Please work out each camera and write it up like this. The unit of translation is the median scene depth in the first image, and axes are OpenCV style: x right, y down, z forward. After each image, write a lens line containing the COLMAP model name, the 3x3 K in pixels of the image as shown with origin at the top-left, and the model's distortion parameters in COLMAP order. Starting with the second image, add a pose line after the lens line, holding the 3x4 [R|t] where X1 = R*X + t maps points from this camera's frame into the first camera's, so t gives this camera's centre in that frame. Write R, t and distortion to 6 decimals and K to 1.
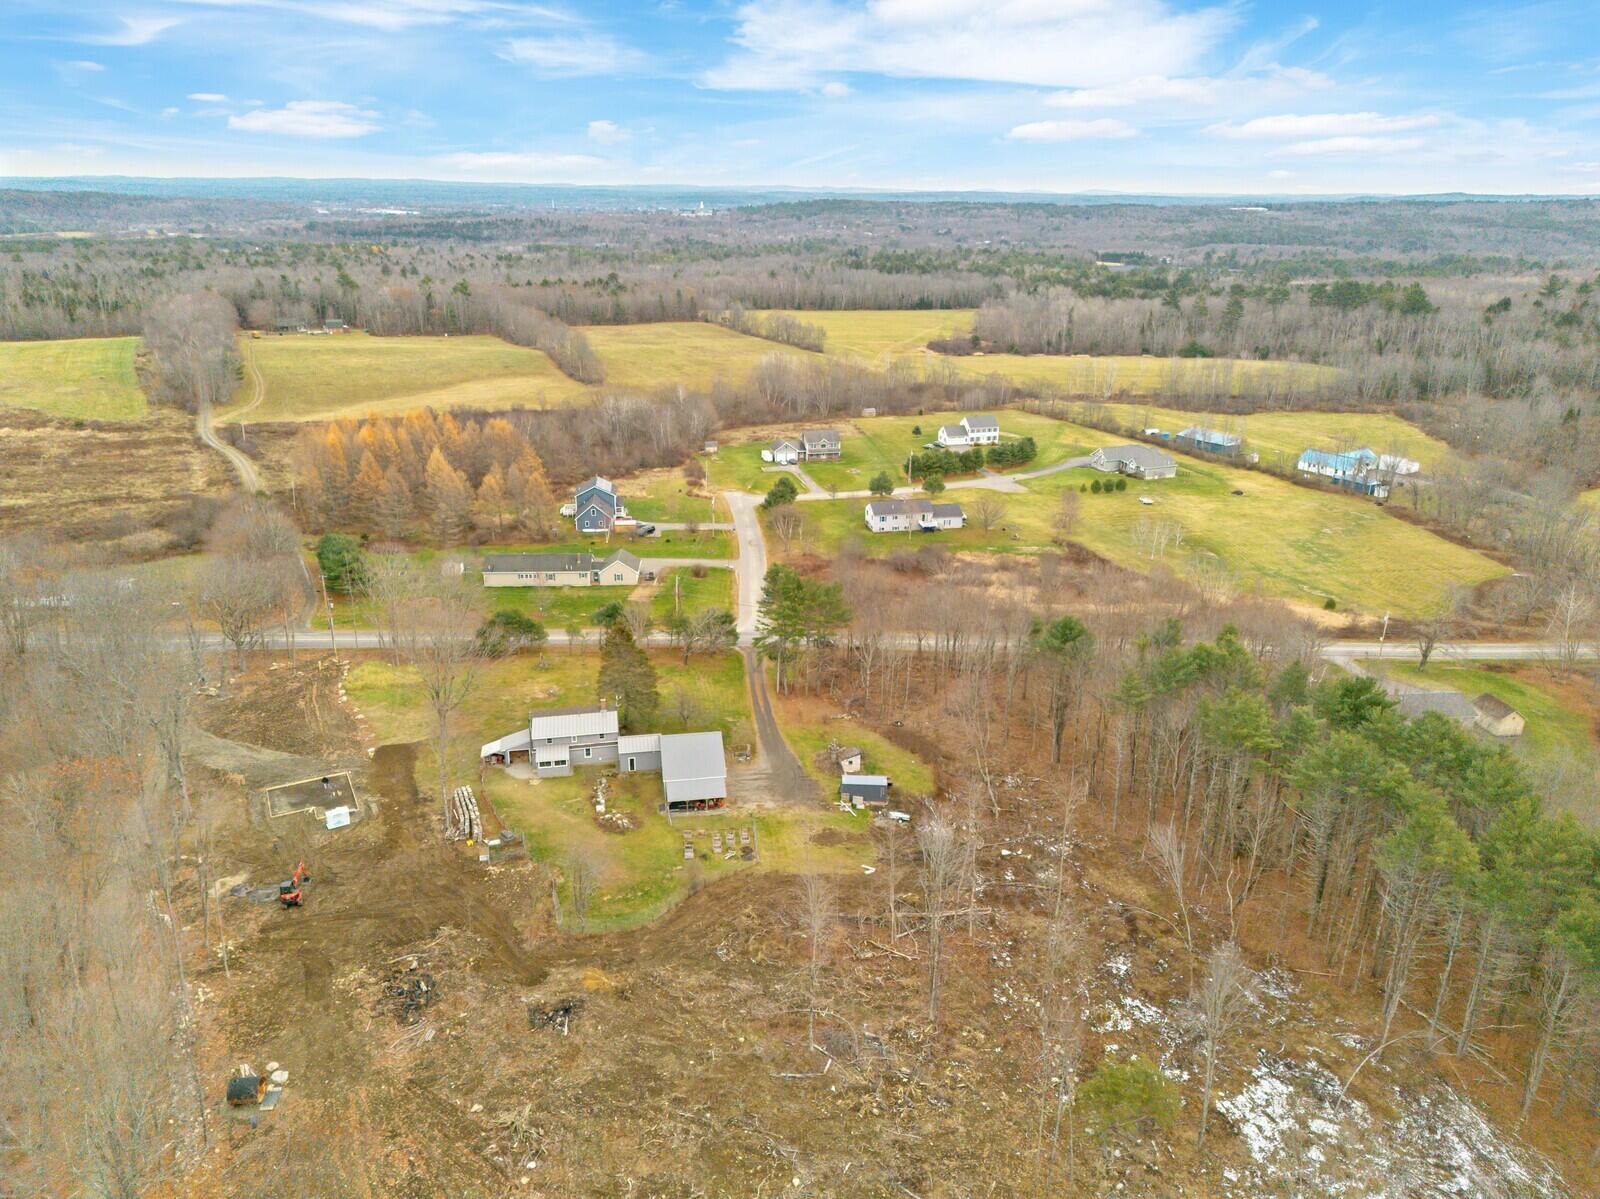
lens RADIAL K [[1115.9, 0, 802.2], [0, 1115.9, 597.6], [0, 0, 1]] dist [0.081809, -0.079224]
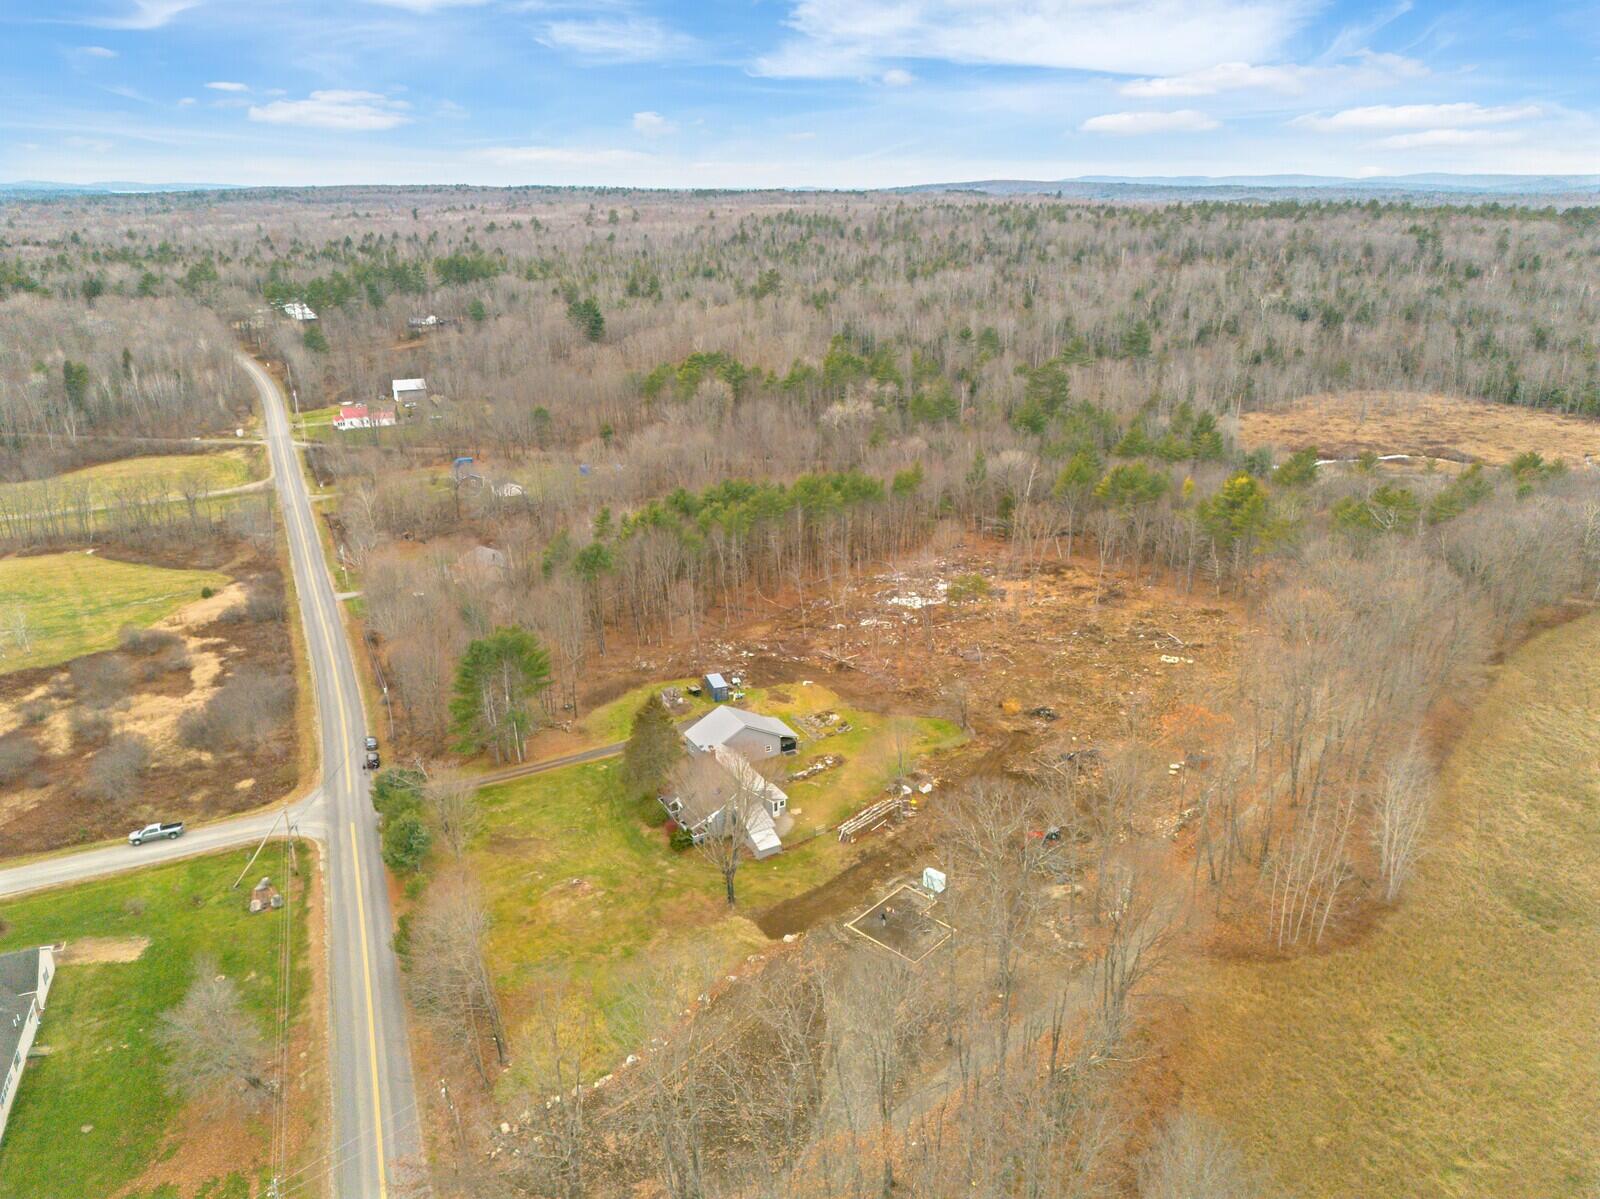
lens RADIAL K [[1115.9, 0, 802.2], [0, 1115.9, 597.6], [0, 0, 1]] dist [0.081809, -0.079224]
pose [[-0.336022, -0.331012, 0.881771, -0.690258], [0.315176, 0.842716, 0.436457, -0.286748], [-0.887555, 0.424572, -0.178843, 0.698841]]
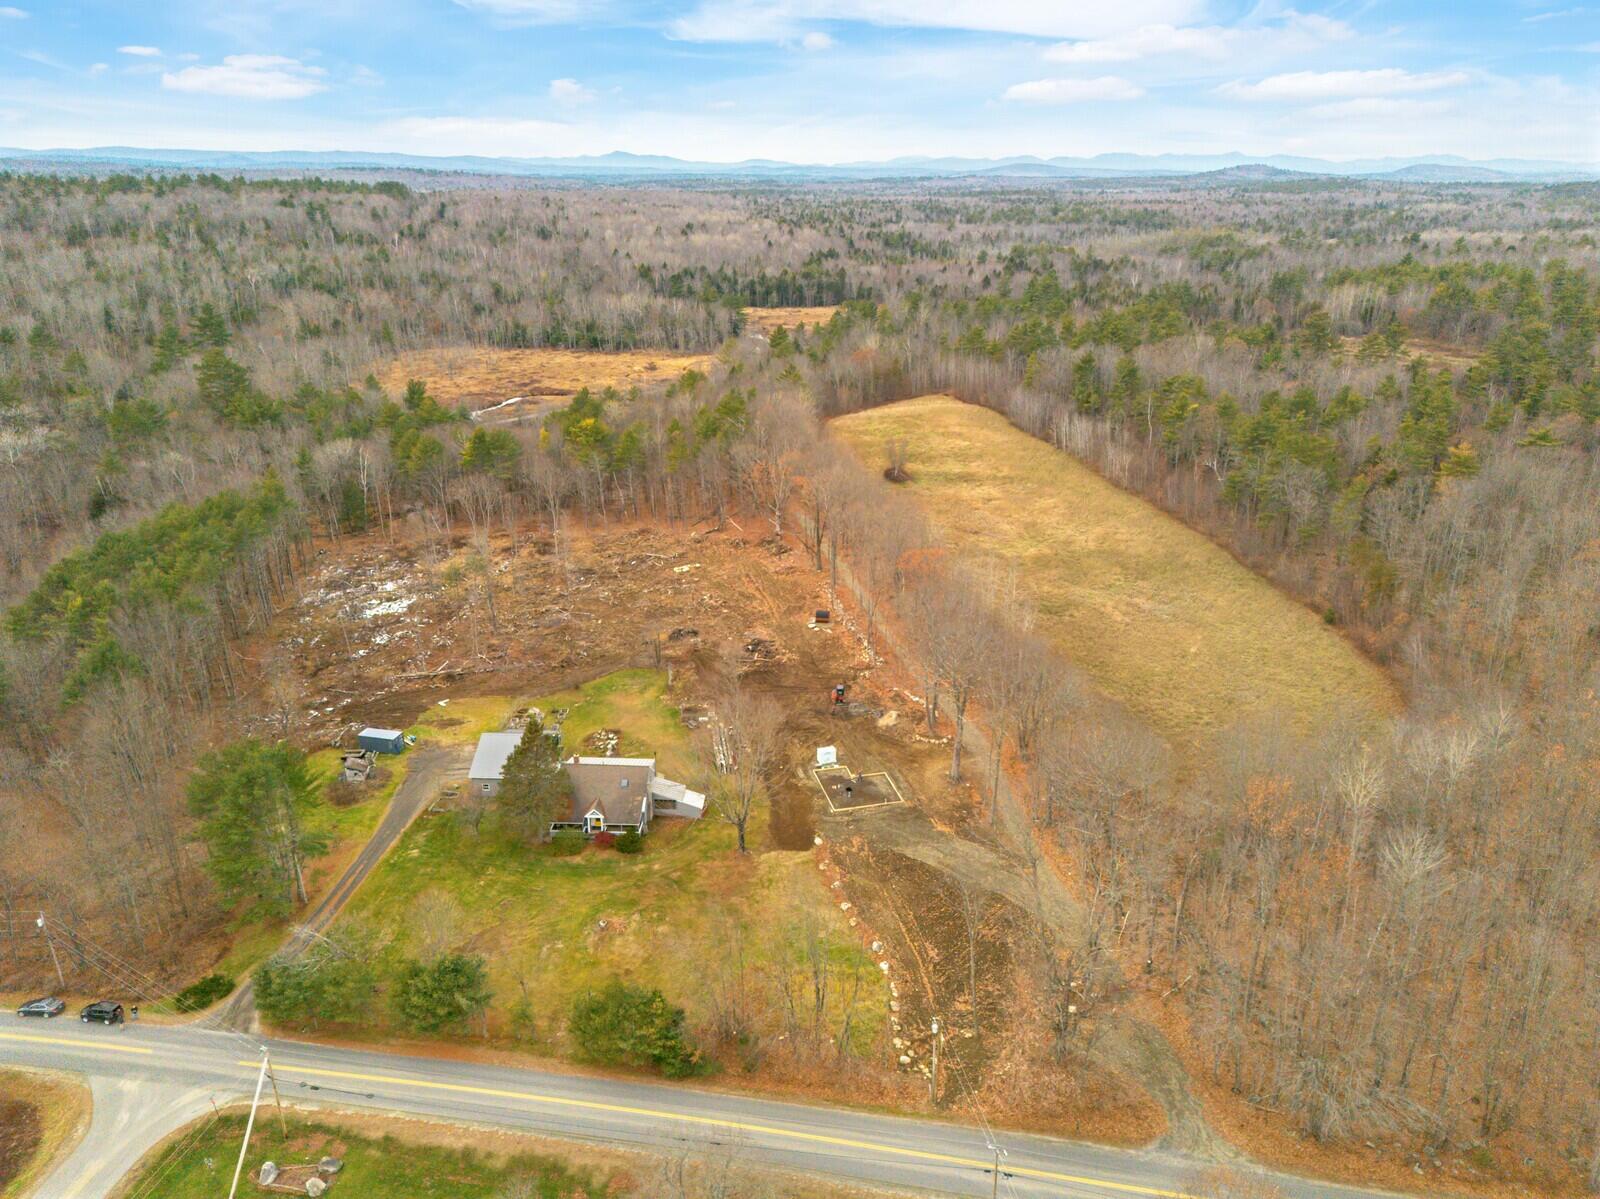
lens RADIAL K [[1115.9, 0, 802.2], [0, 1115.9, 597.6], [0, 0, 1]] dist [0.081809, -0.079224]
pose [[-0.972391, -0.096305, 0.212557, -0.367240], [0.065822, 0.760689, 0.645770, -0.404553], [-0.223880, 0.641933, -0.733349, 1.041459]]
